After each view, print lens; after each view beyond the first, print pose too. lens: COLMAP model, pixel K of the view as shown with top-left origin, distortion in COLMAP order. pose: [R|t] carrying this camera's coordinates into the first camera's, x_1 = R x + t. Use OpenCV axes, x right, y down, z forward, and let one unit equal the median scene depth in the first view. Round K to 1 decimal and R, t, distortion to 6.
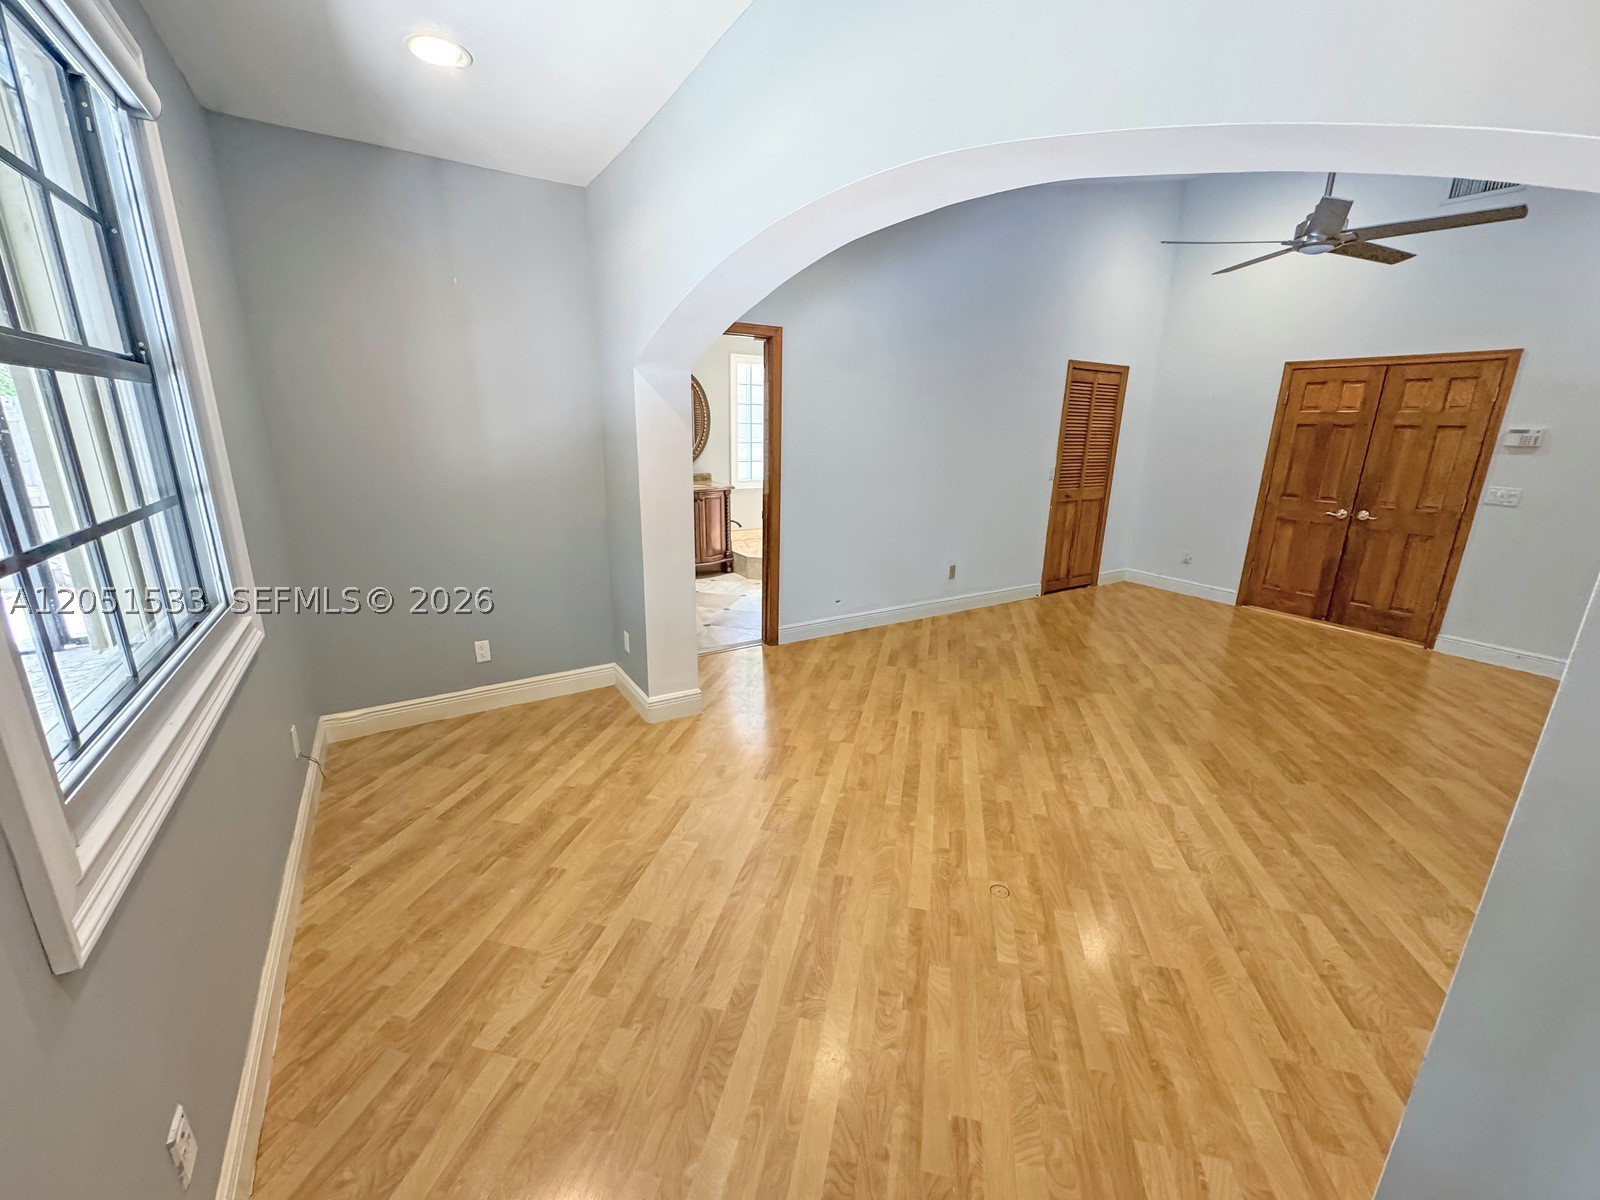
lens RADIAL K [[643.9, 0, 800.0], [0, 643.9, 600.0], [0, 0, 1]] dist [0.001409, 0.000034]
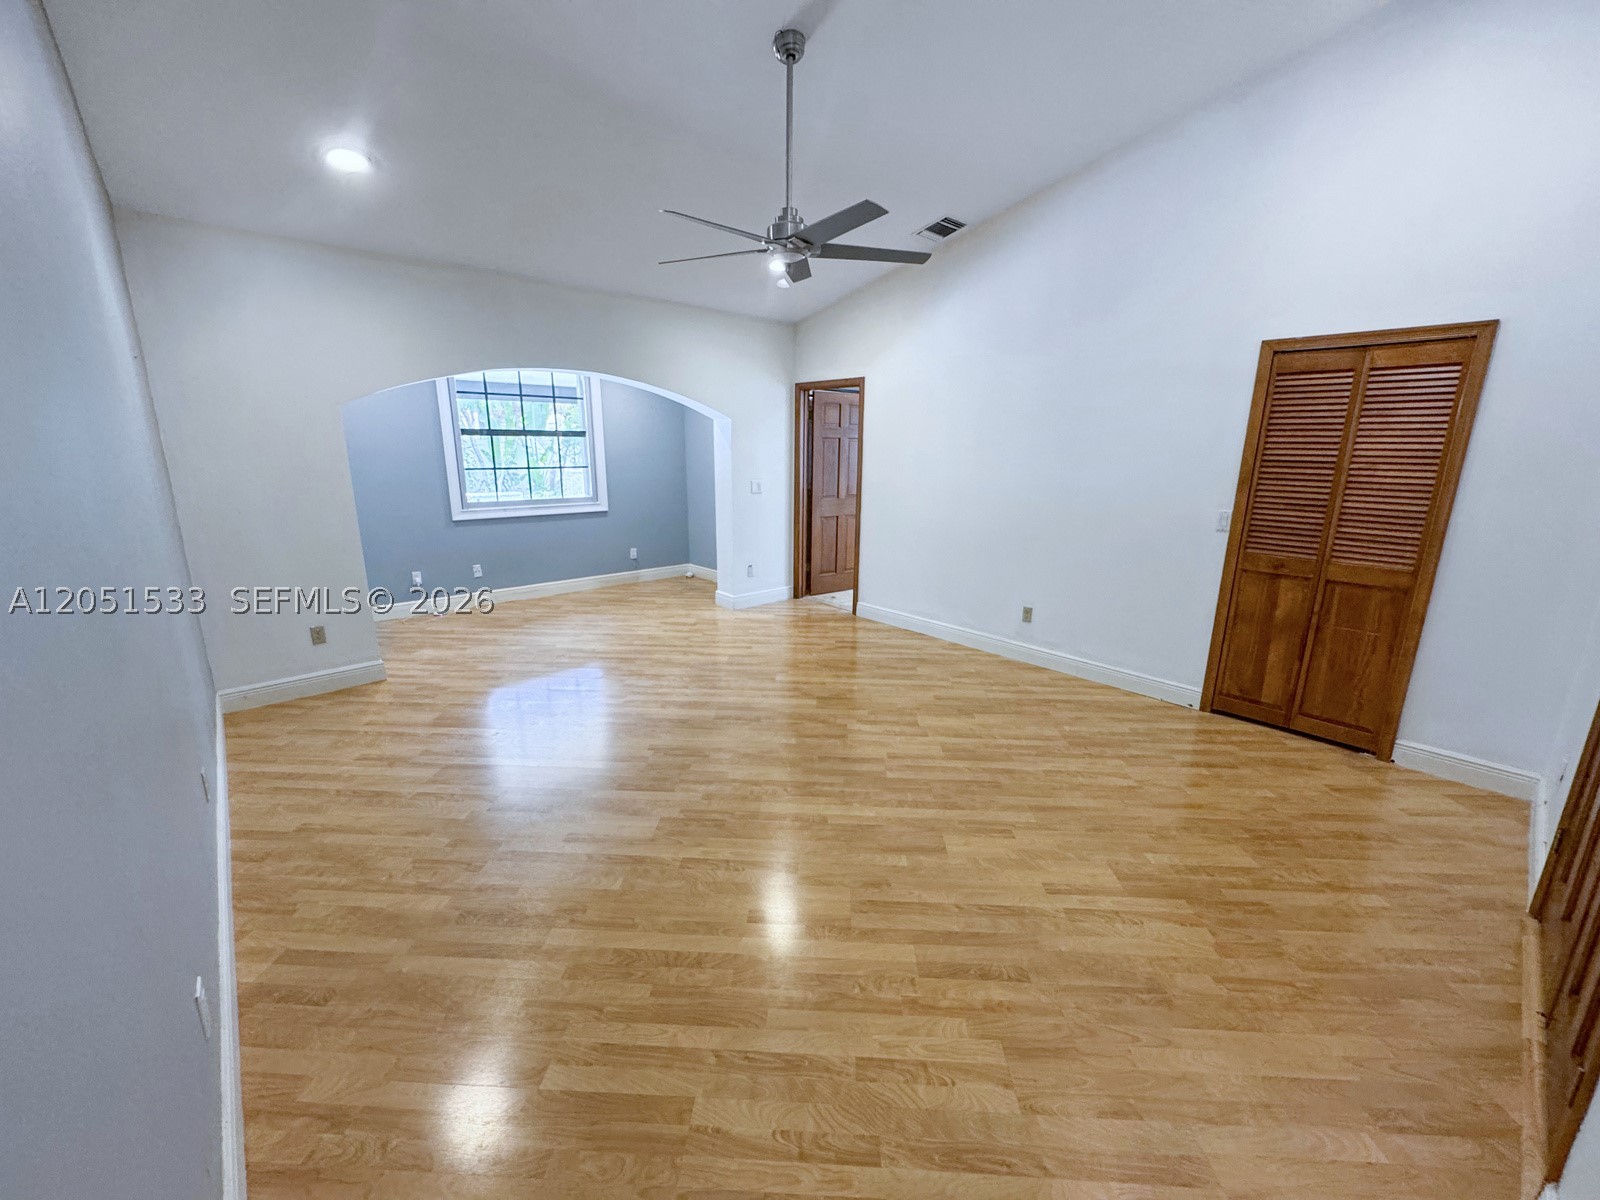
lens RADIAL K [[643.9, 0, 800.0], [0, 643.9, 600.0], [0, 0, 1]] dist [0.001409, 0.000034]
pose [[0.162000, 0.217257, -0.962578, 1.073326], [-0.264361, 0.949361, 0.169782, -0.135305], [0.950720, 0.226964, 0.211231, 0.543491]]
